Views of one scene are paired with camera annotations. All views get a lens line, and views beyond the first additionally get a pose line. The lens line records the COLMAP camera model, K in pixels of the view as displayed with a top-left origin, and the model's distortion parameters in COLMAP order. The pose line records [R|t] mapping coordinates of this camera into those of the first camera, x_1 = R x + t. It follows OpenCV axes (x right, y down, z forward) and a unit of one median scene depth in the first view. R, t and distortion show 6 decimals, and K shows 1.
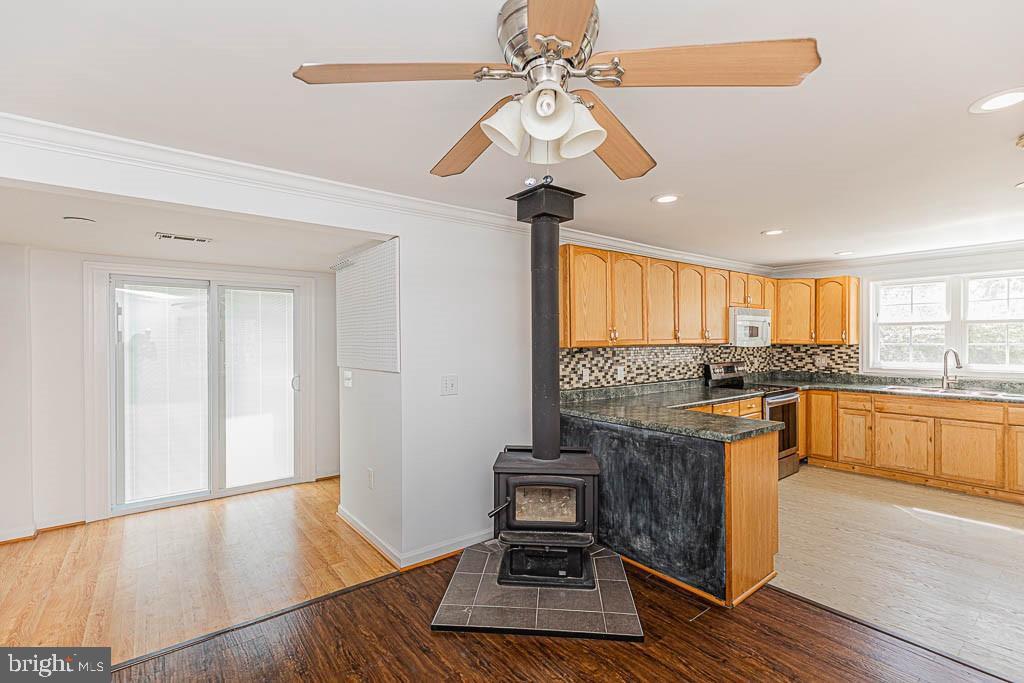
lens RADIAL K [[461.1, 0, 512.0], [0, 461.1, 341.5], [0, 0, 1]] dist [0.005230, -0.000464]
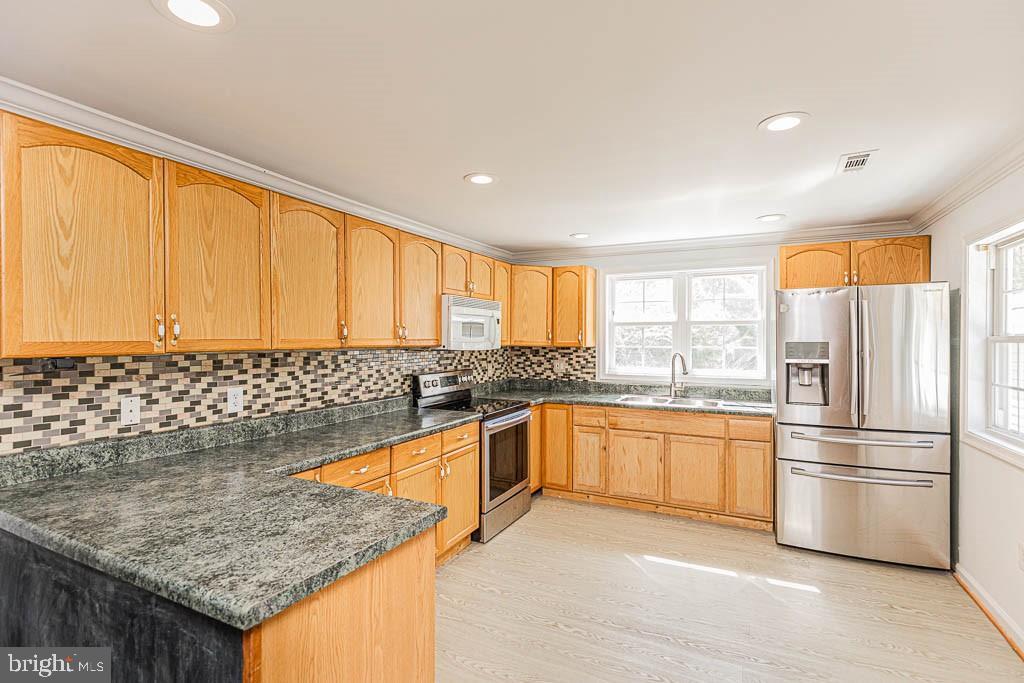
lens RADIAL K [[477.3, 0, 509.5], [0, 477.3, 336.9], [0, 0, 1]] dist [0.000397, -0.000112]
pose [[0.905566, 0.009357, 0.424103, 0.268066], [-0.005913, 0.999938, -0.009436, -0.003373], [-0.424165, 0.006038, 0.905565, 0.310306]]
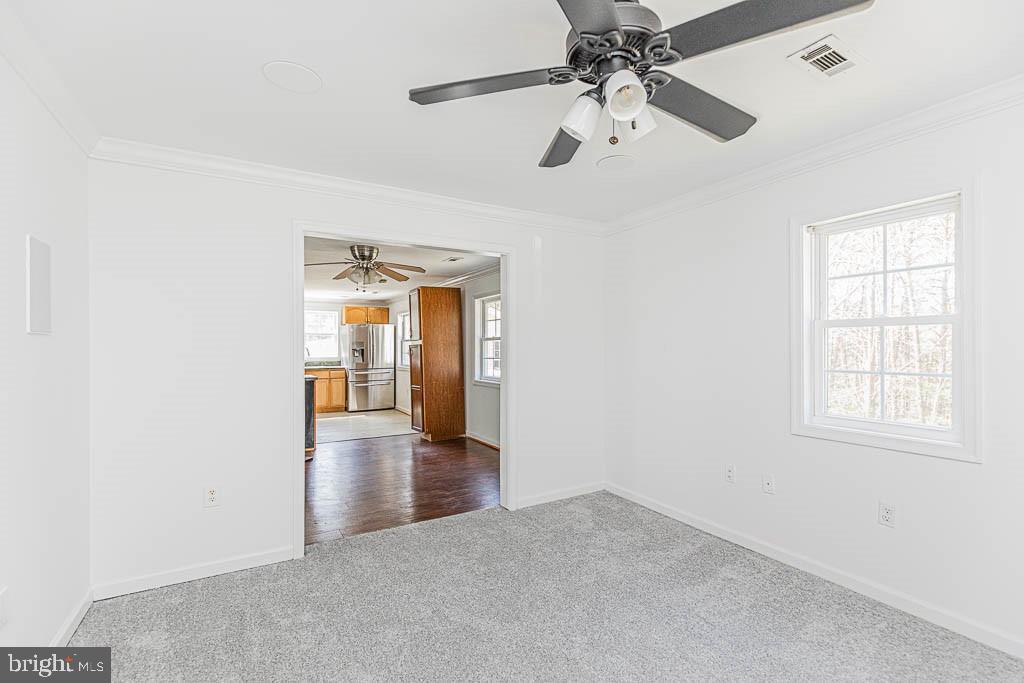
lens RADIAL K [[461.1, 0, 512.0], [0, 461.1, 341.5], [0, 0, 1]] dist [0.005230, -0.000464]
pose [[0.128469, 0.016986, 0.991568, -0.978805], [0.004492, 0.999833, -0.017709, 0.033592], [-0.991703, 0.006729, 0.128371, -0.180176]]
